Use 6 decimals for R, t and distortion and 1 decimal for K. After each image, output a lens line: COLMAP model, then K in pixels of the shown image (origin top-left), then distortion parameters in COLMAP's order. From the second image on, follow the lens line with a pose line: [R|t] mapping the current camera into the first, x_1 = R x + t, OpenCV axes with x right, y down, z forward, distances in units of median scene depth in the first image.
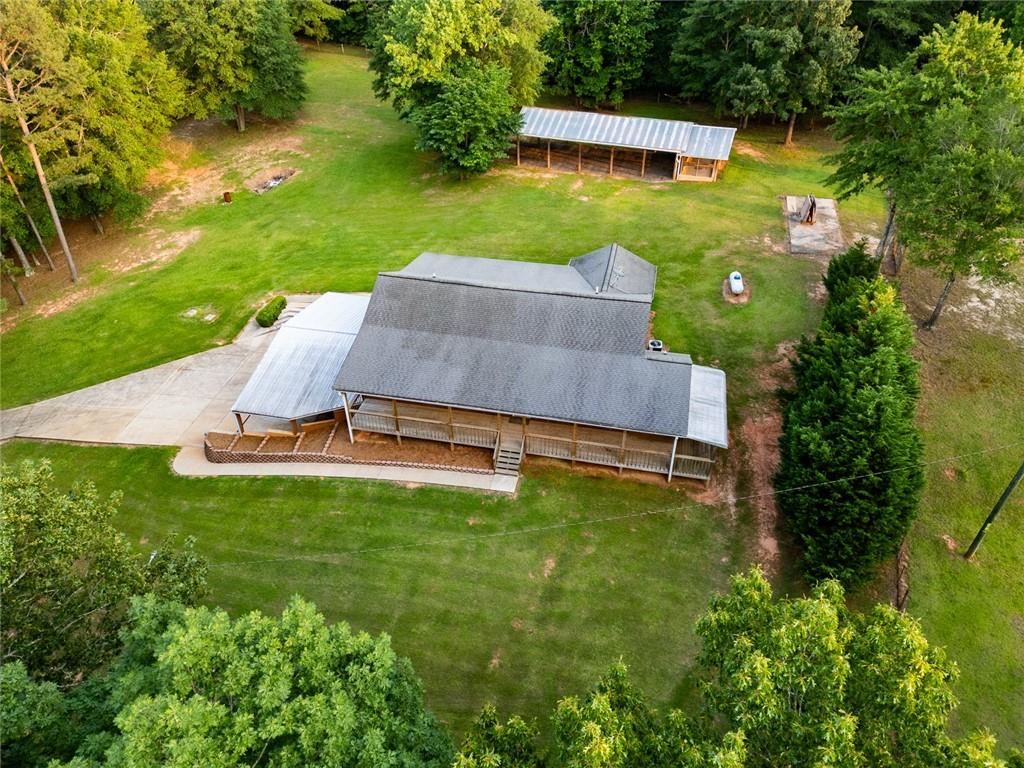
lens RADIAL K [[714.2, 0, 514.8], [0, 714.2, 384.7], [0, 0, 1]] dist [0.083560, -0.084469]
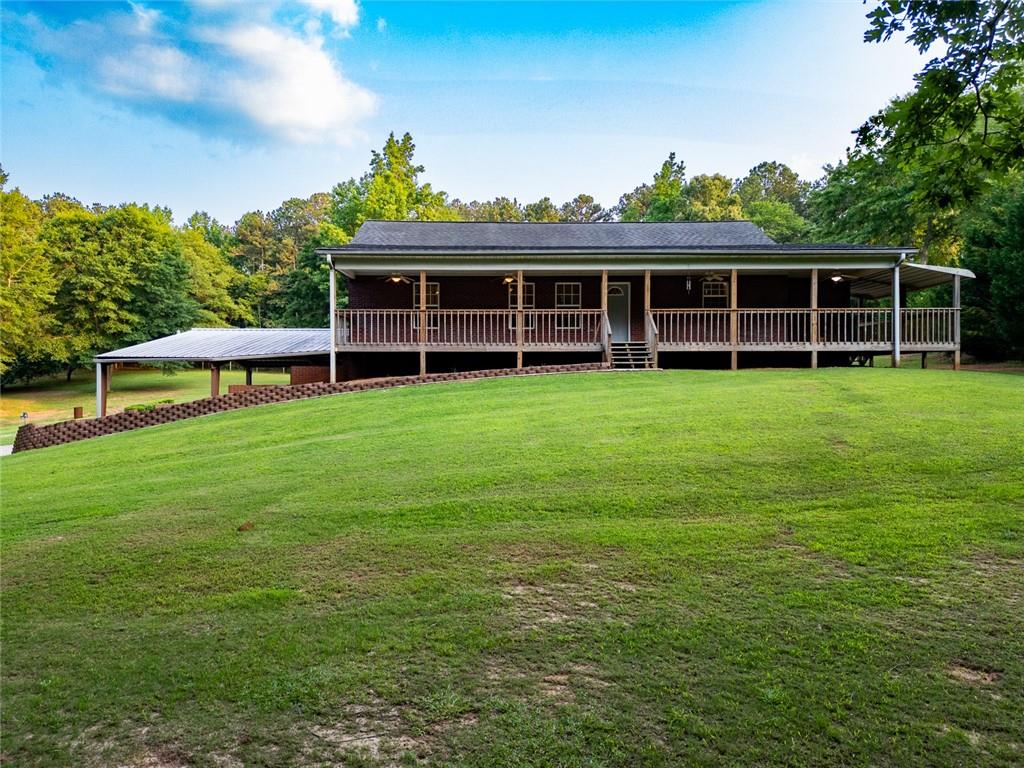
lens RADIAL K [[714.2, 0, 514.8], [0, 714.2, 384.7], [0, 0, 1]] dist [0.083560, -0.084469]
pose [[0.974825, 0.007143, 0.222857, -0.198035], [0.130570, 0.791903, -0.596524, 0.397689], [-0.180742, 0.610605, 0.771034, 0.512287]]
